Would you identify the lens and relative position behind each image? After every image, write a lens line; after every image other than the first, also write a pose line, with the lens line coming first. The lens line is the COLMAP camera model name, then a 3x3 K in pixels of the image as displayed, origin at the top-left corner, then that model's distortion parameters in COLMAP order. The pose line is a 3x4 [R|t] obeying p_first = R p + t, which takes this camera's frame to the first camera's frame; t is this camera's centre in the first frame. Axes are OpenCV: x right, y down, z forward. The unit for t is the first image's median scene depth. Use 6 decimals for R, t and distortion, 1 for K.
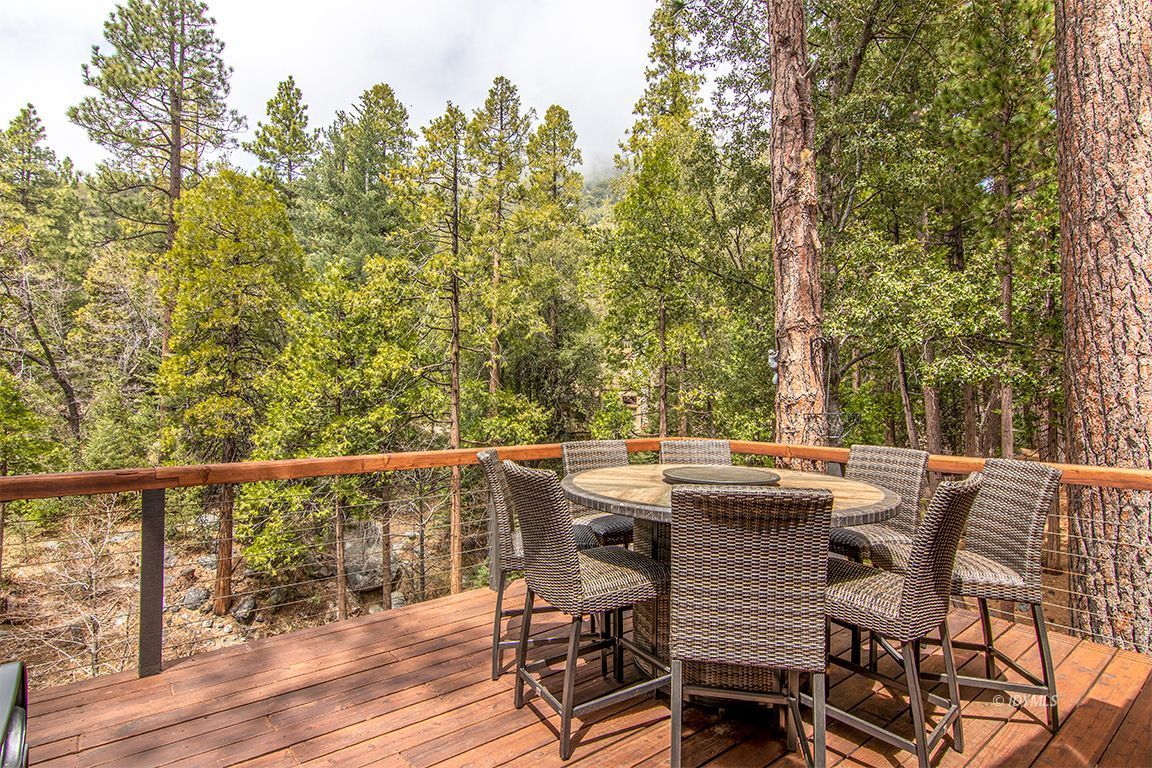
lens RADIAL K [[582.3, 0, 571.9], [0, 582.3, 389.1], [0, 0, 1]] dist [-0.000308, 0.000120]
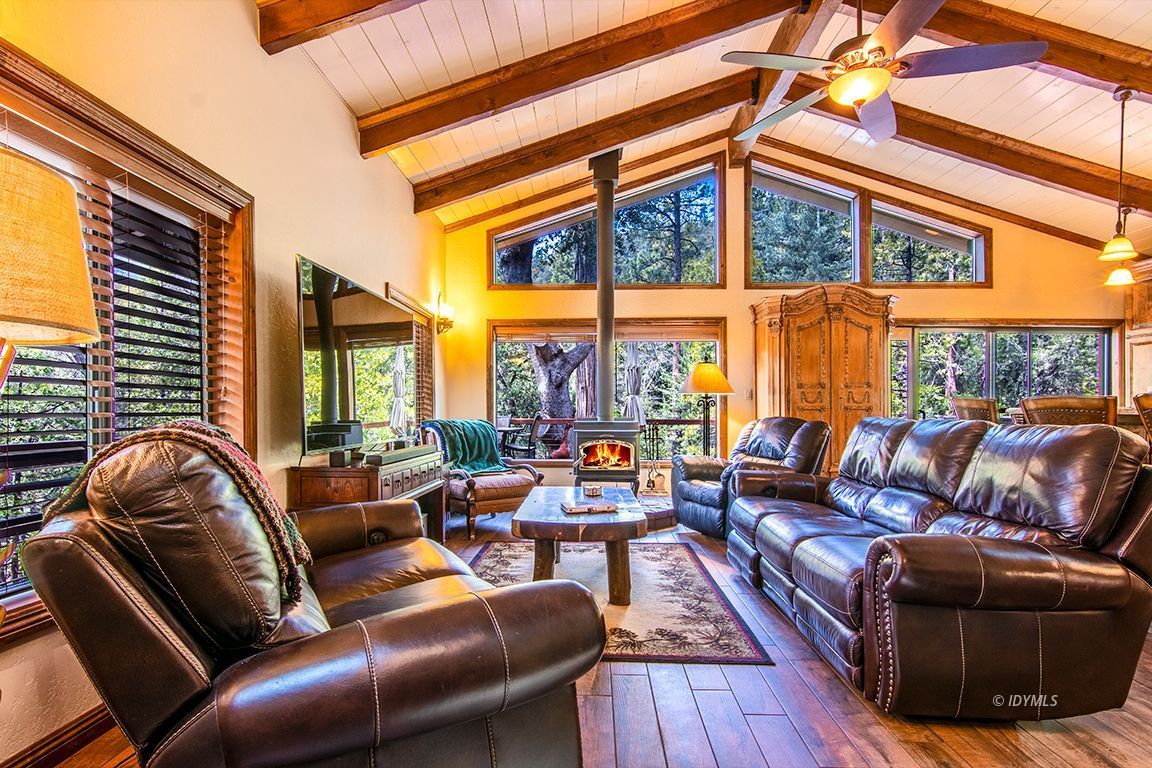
lens RADIAL K [[584.7, 0, 569.6], [0, 584.7, 411.7], [0, 0, 1]] dist [0.004775, -0.000500]
pose [[0.764401, -0.002153, -0.644737, 0.026829], [0.017816, 0.999683, 0.017785, 0.001209], [0.644495, -0.025082, 0.764197, -0.262637]]
